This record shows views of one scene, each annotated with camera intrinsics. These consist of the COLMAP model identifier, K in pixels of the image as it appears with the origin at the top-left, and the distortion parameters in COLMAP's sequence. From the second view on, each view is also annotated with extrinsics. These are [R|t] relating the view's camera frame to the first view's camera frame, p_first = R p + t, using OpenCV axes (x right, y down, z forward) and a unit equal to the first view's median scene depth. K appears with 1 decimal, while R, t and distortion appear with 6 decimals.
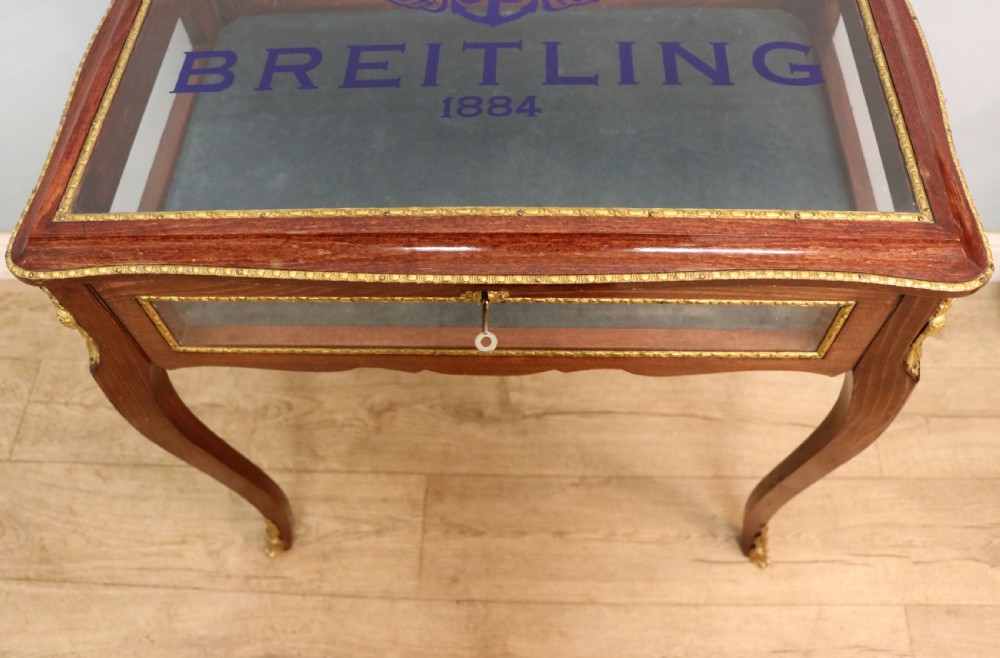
lens RADIAL K [[852.1, 0, 496.6], [0, 852.1, 342.7], [0, 0, 1]] dist [-0.190976, 0.159950]
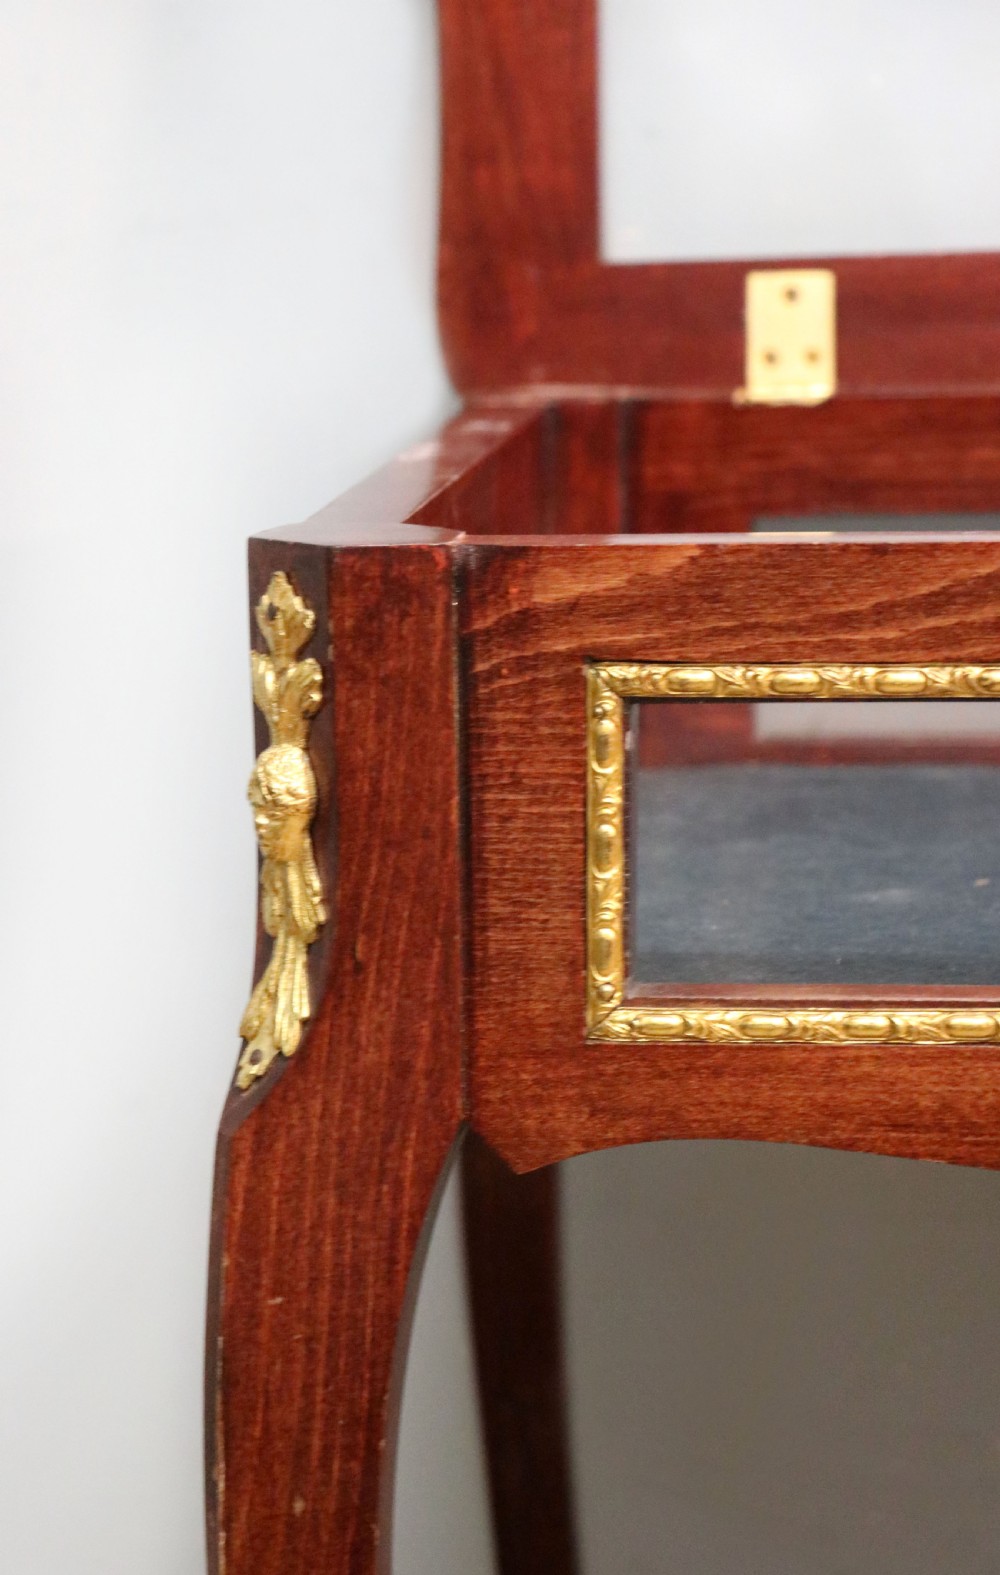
lens RADIAL K [[5472.7, 0, 474.1], [0, 5472.7, 800.2], [0, 0, 1]] dist [0.466268, 0.000000]
pose [[0.996452, 0.041052, -0.073475, -0.302557], [-0.083046, 0.621486, -0.779011, 1.383947], [0.013684, 0.782349, 0.622690, -0.178007]]
